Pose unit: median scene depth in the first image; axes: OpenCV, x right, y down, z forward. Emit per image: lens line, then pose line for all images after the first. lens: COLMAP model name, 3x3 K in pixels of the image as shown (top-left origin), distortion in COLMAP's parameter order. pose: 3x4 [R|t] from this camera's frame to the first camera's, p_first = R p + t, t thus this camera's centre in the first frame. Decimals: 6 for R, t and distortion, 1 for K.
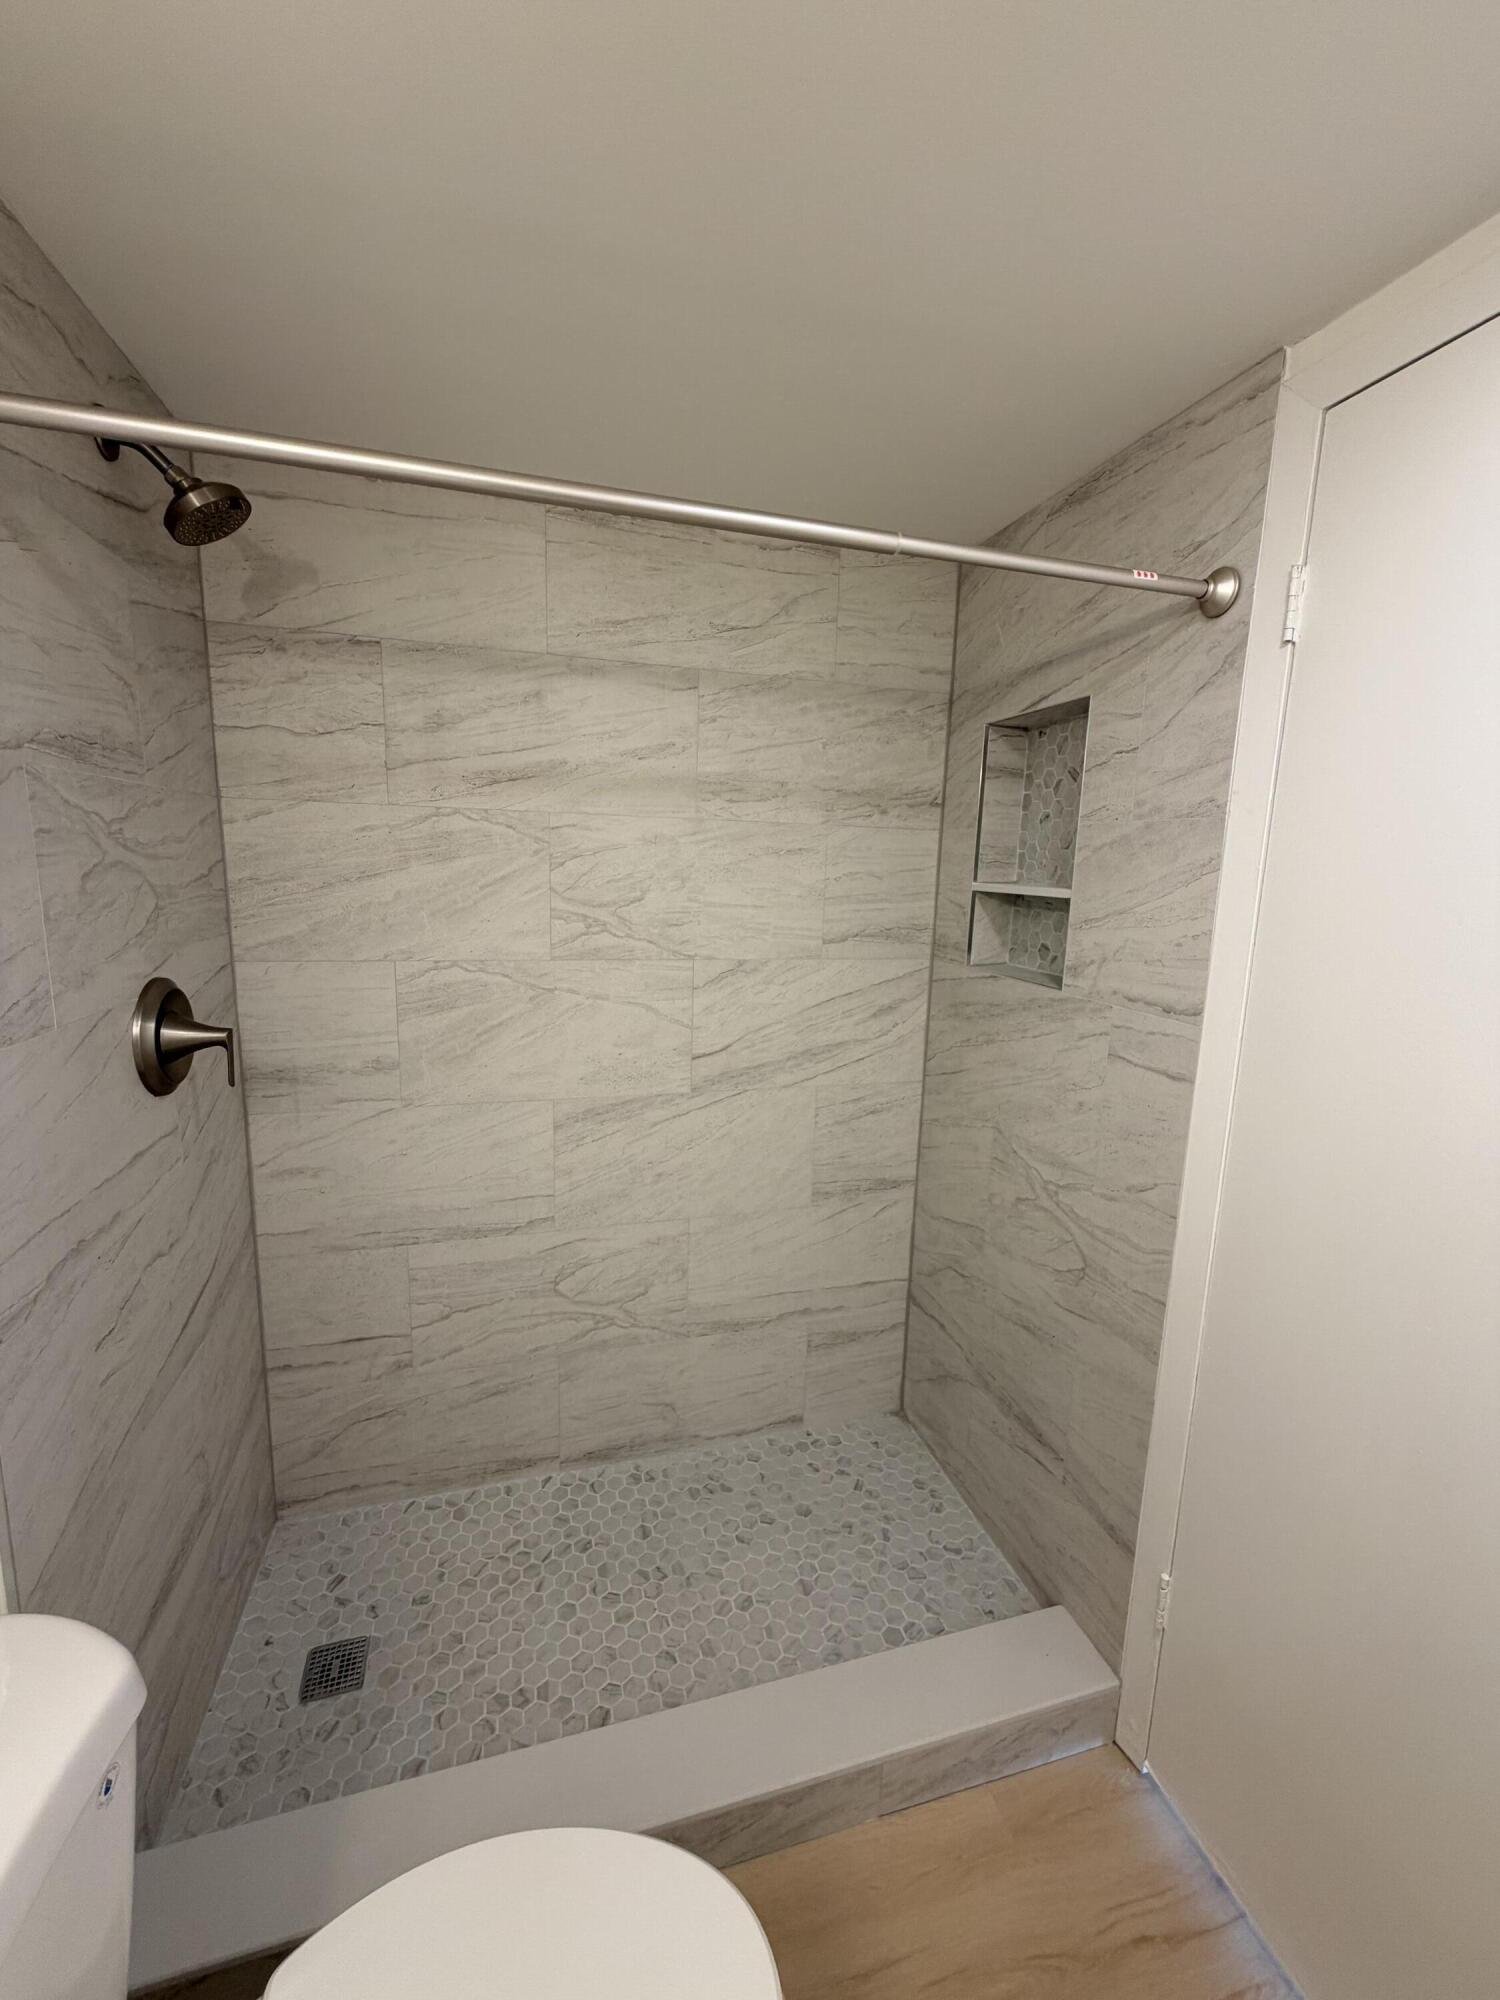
lens RADIAL K [[799.8, 0, 754.5], [0, 799.8, 997.4], [0, 0, 1]] dist [-0.000752, 0.000285]
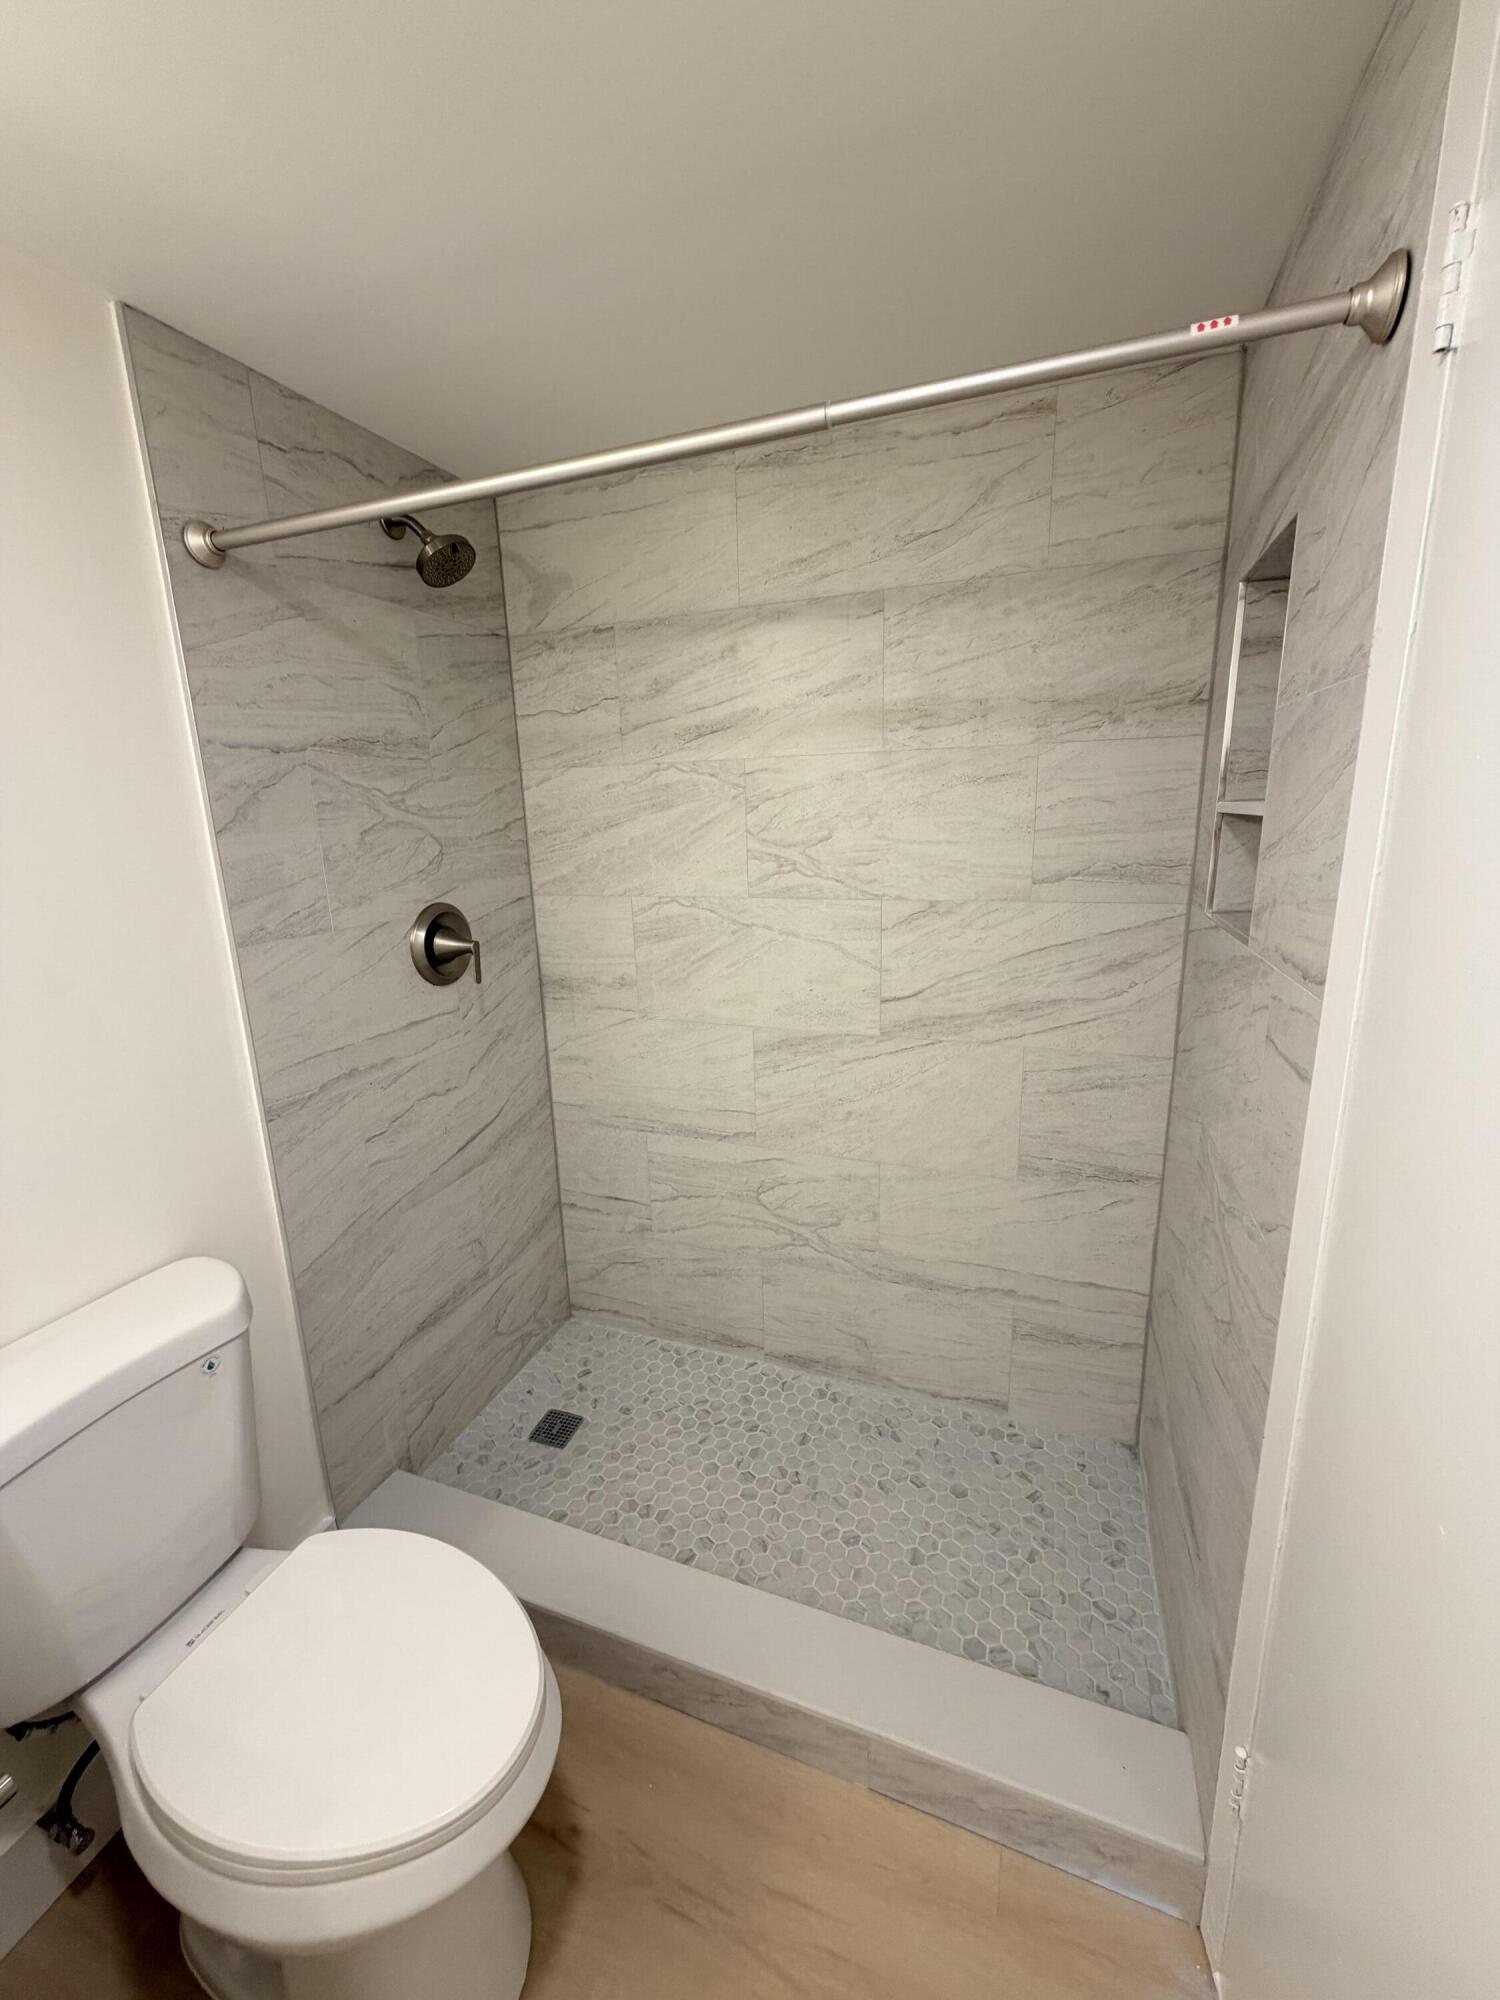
lens RADIAL K [[799.8, 0, 751.2], [0, 799.8, 997.6], [0, 0, 1]] dist [-0.000752, 0.000285]
pose [[0.799001, 0.086086, -0.595136, 0.416866], [-0.048911, 0.995724, 0.078365, 0.003284], [0.599338, -0.033504, 0.799795, 0.135788]]
